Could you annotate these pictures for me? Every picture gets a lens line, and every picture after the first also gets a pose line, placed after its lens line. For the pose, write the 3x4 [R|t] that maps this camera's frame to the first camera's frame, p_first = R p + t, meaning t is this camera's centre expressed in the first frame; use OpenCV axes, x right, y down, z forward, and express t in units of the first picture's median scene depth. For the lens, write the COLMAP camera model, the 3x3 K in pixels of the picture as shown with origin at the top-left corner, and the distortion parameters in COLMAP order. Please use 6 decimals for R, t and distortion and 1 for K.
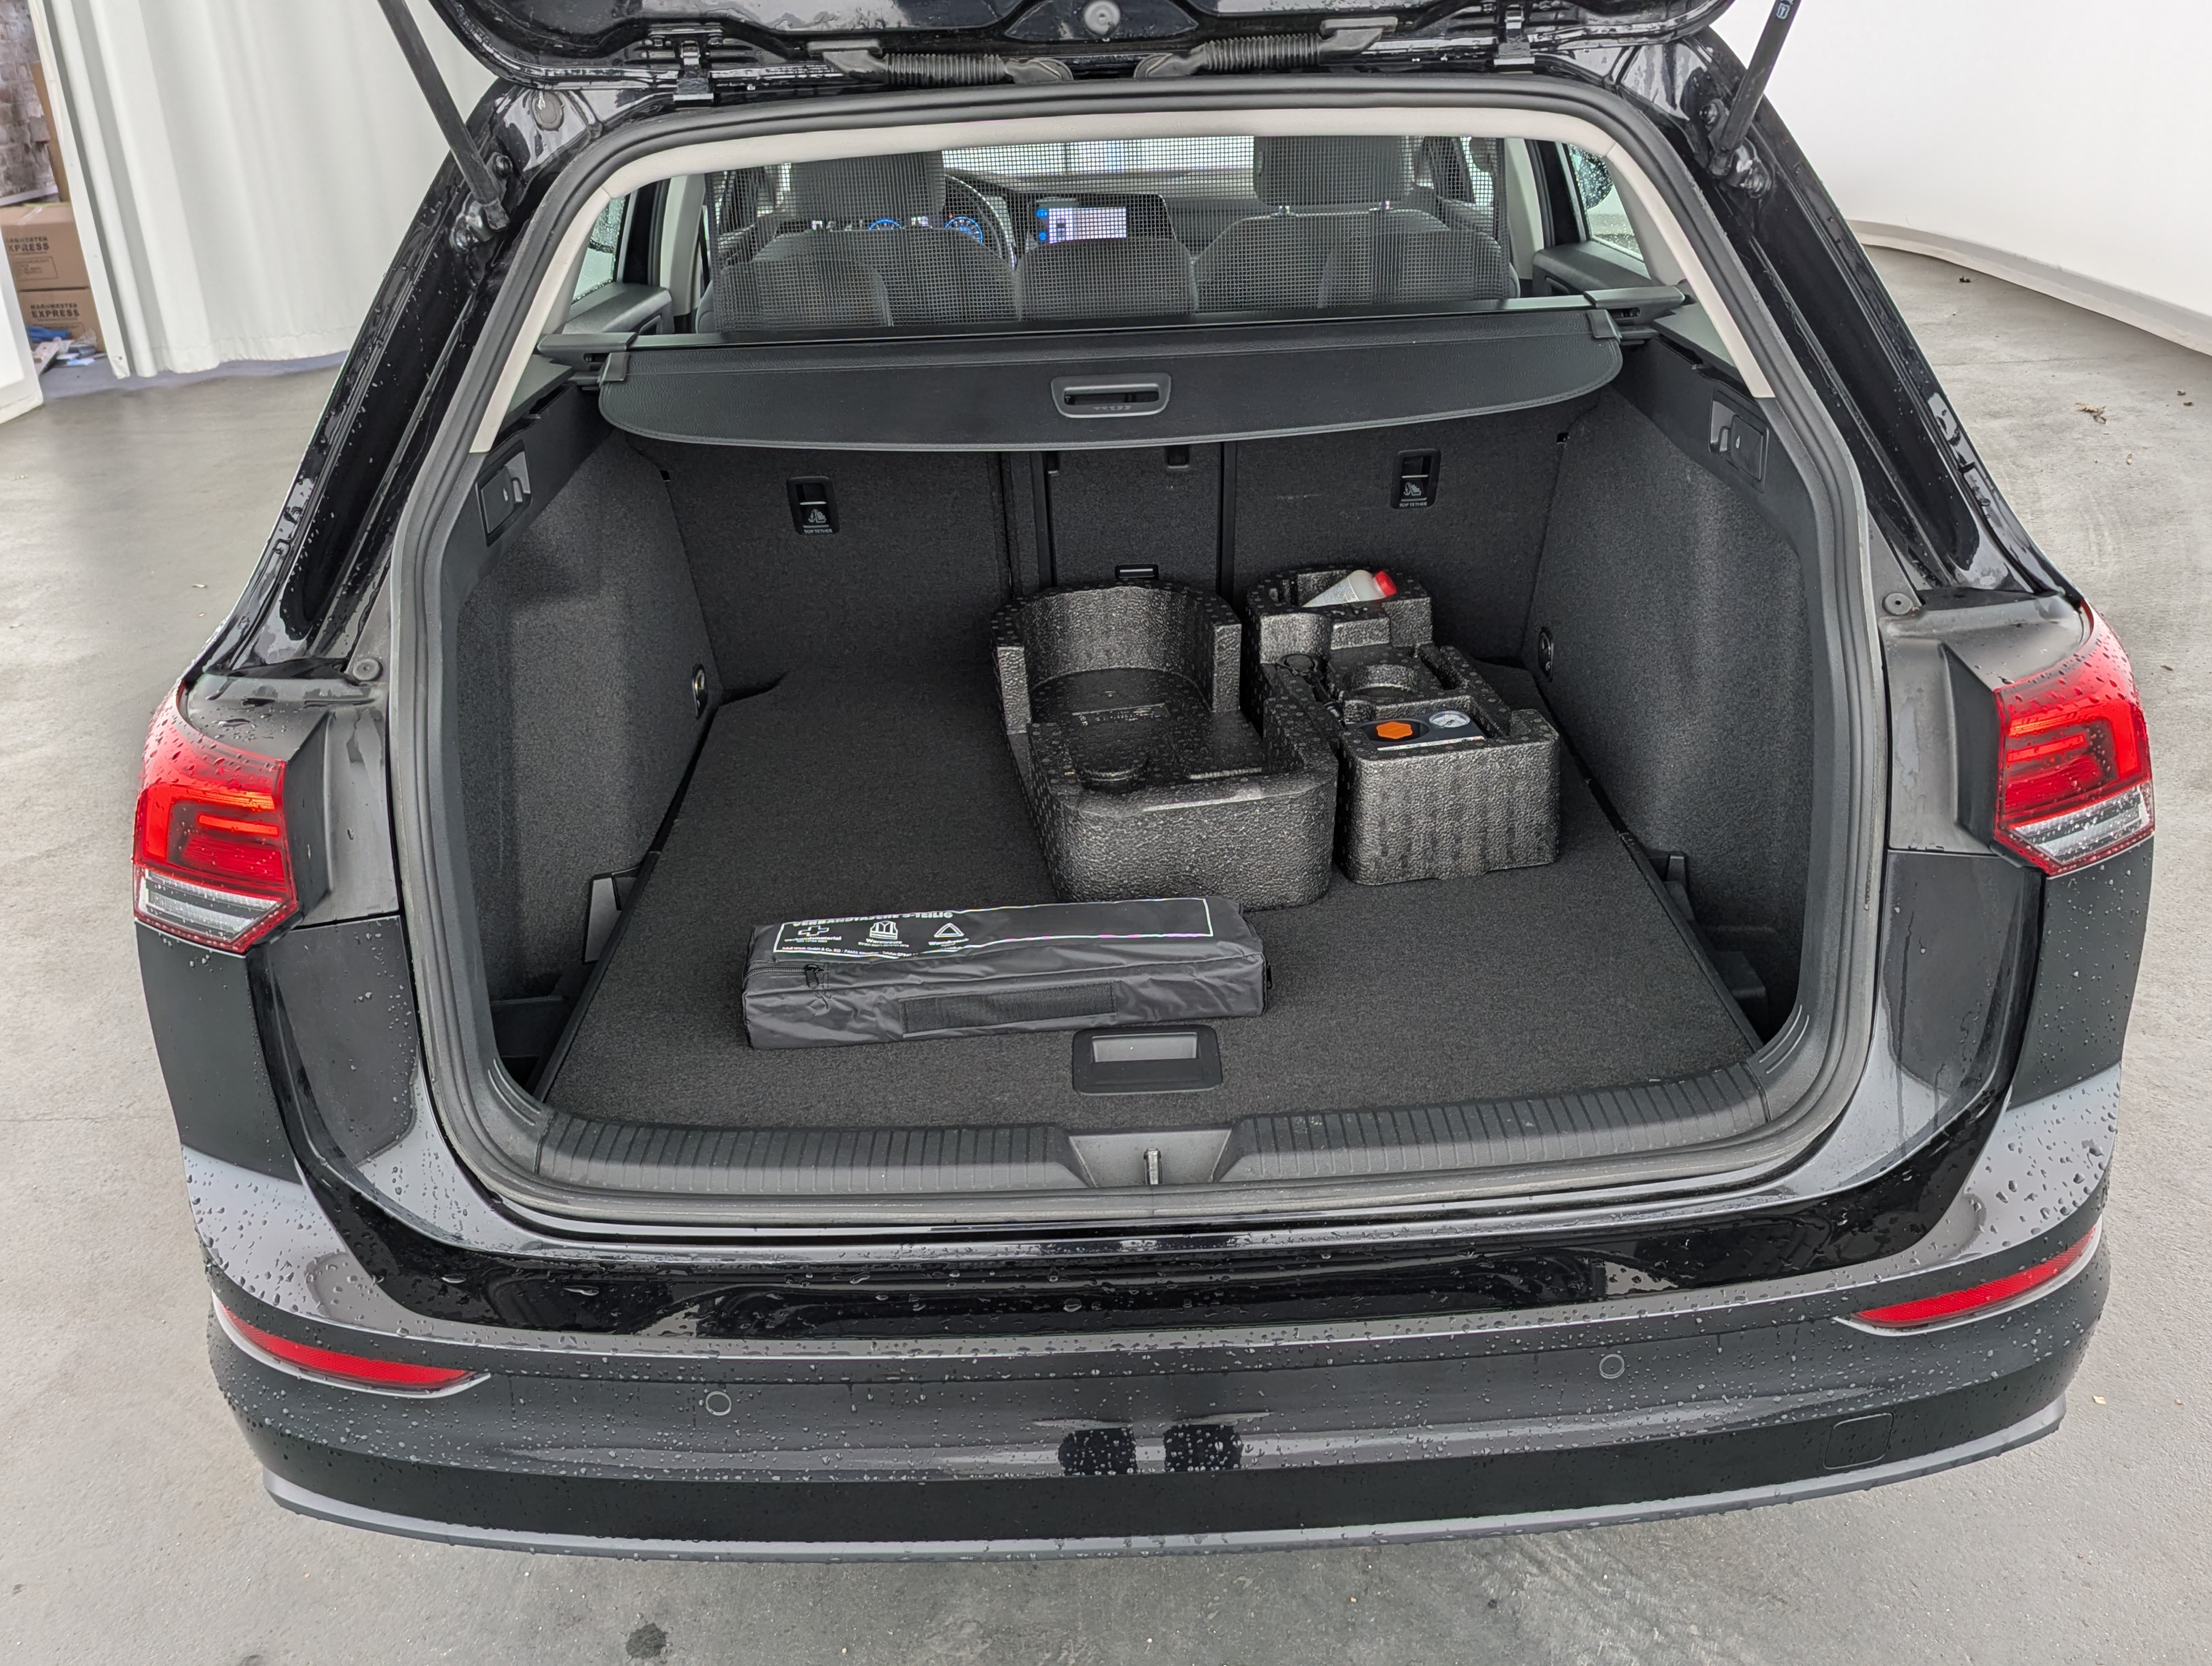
lens RADIAL K [[1930.6, 0, 1094.0], [0, 1930.6, 816.4], [0, 0, 1]] dist [0.052653, -0.035605]
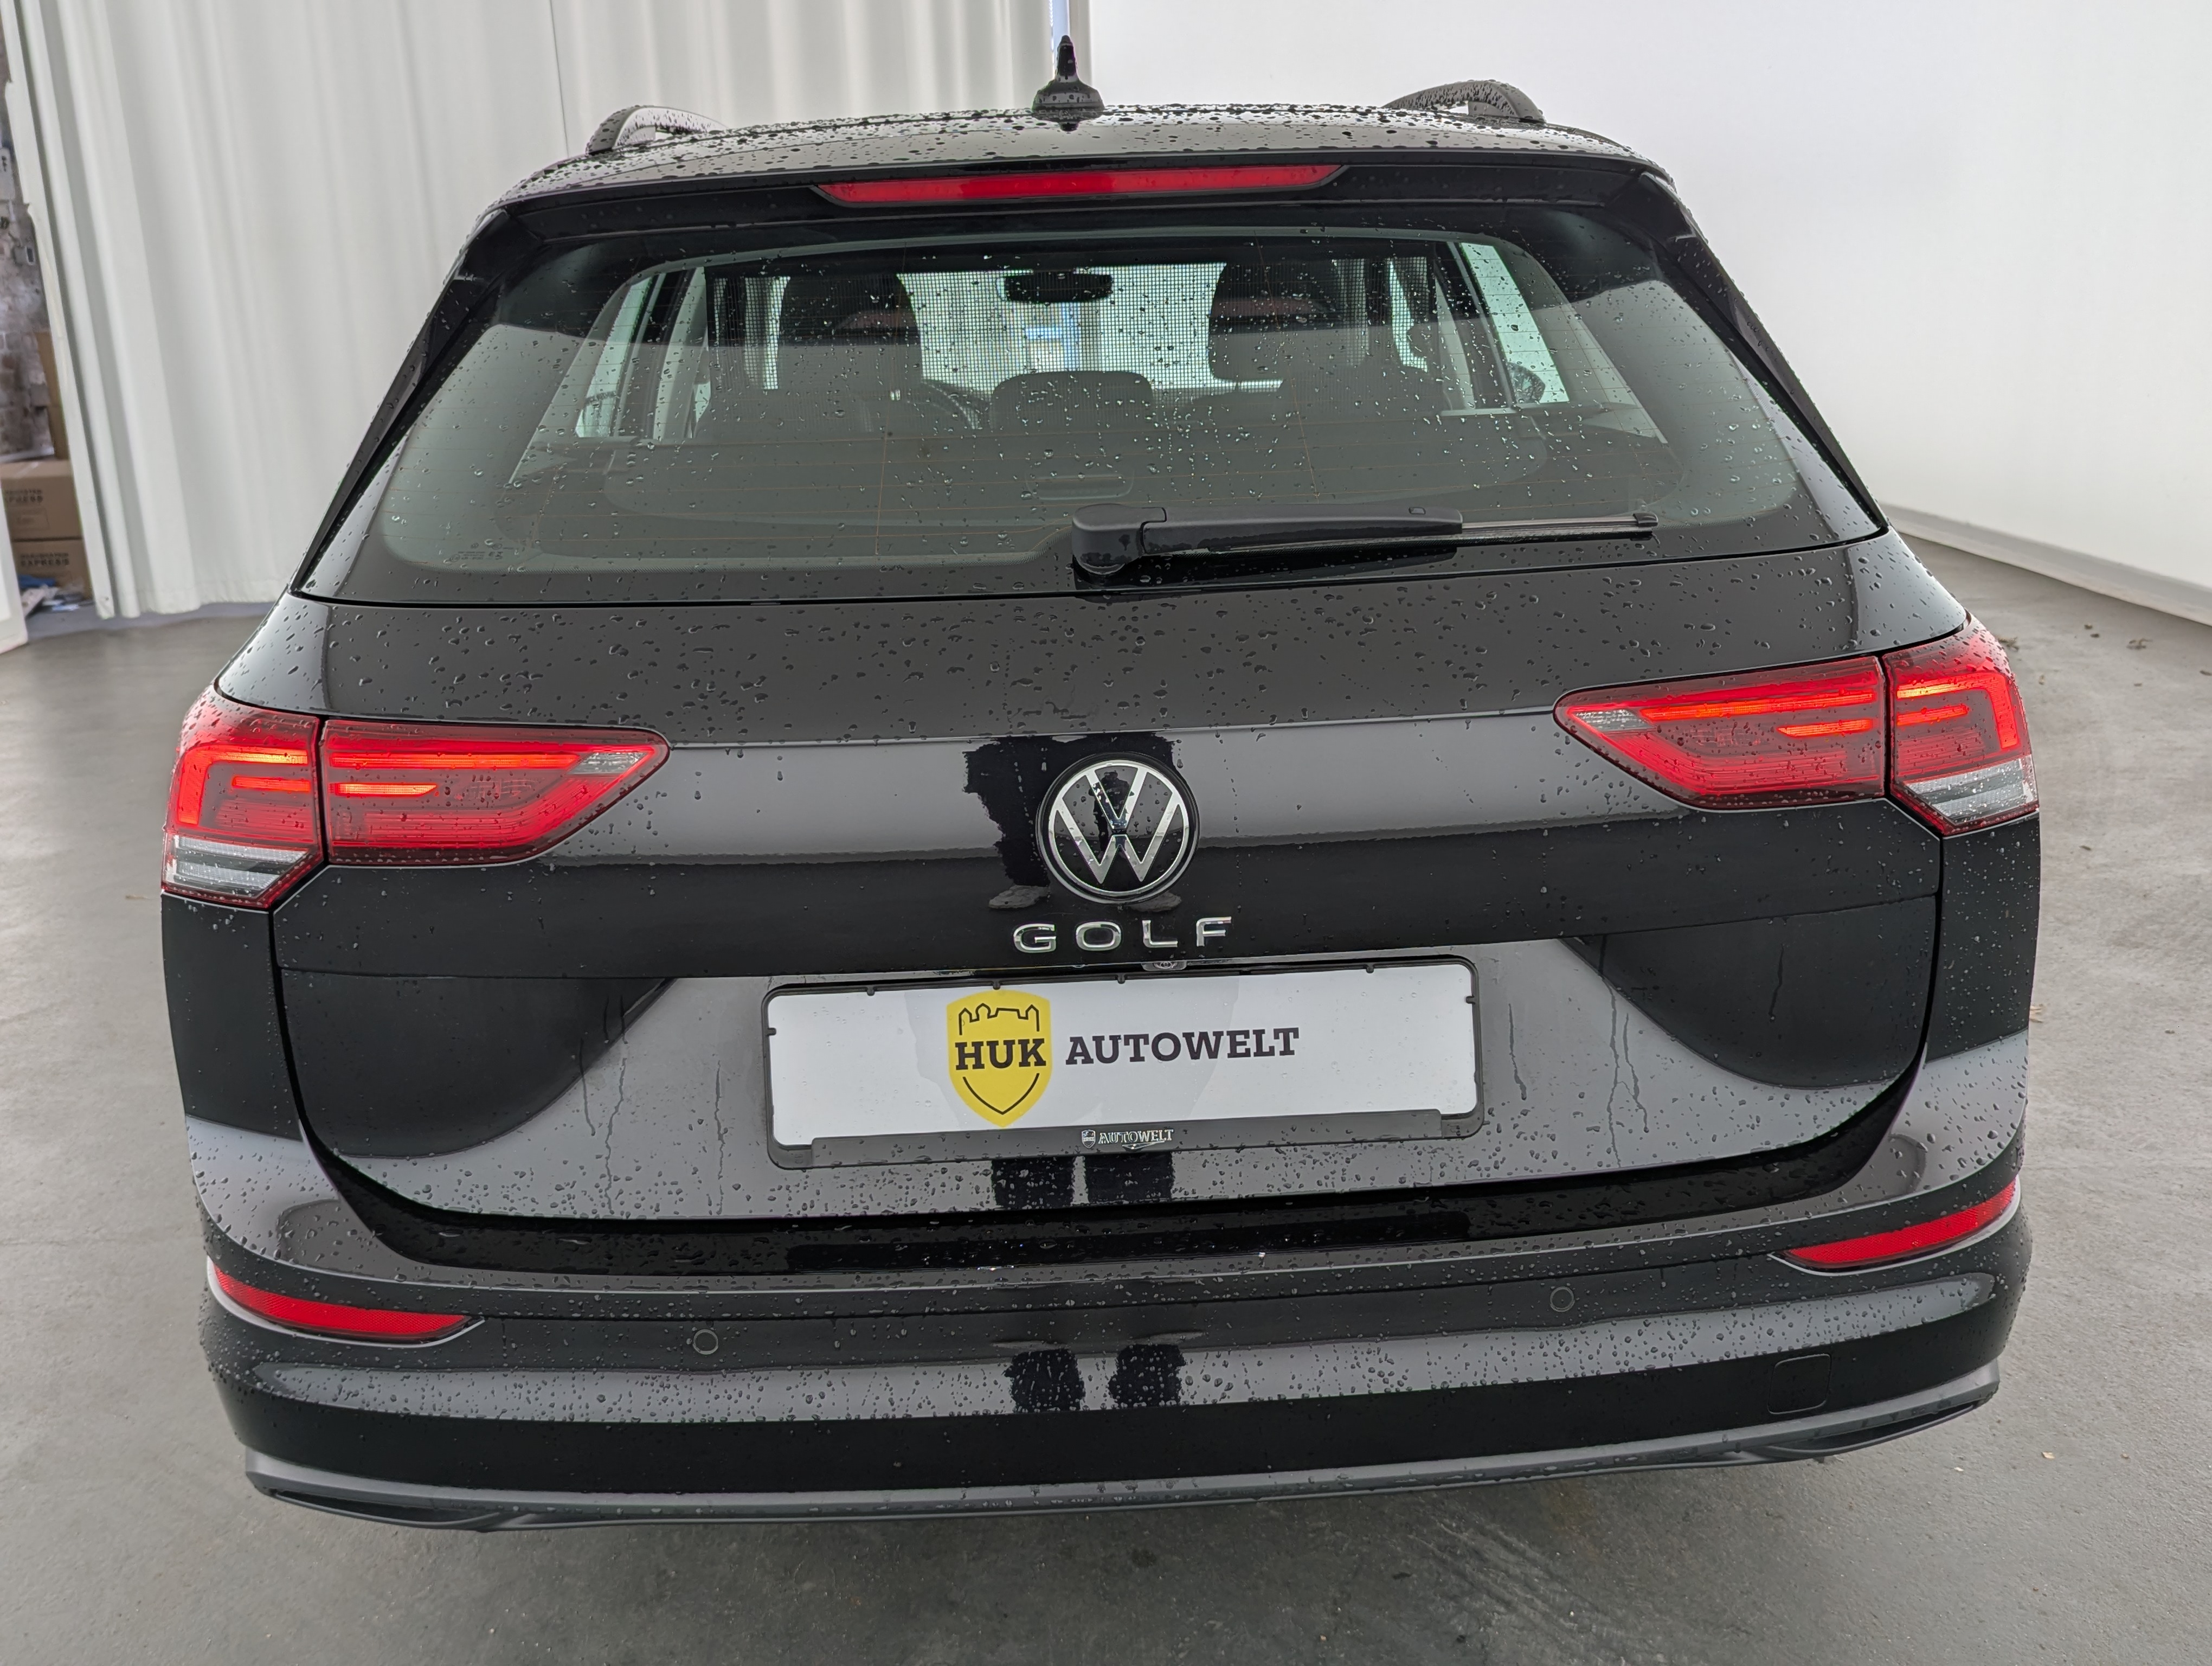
lens RADIAL K [[1930.6, 0, 1097.8], [0, 1930.6, 826.5], [0, 0, 1]] dist [0.052653, -0.035605]
pose [[0.999732, 0.000085, 0.023159, -0.005862], [0.003118, 0.990396, -0.138225, 0.121043], [-0.022948, 0.138260, 0.990130, -0.046942]]
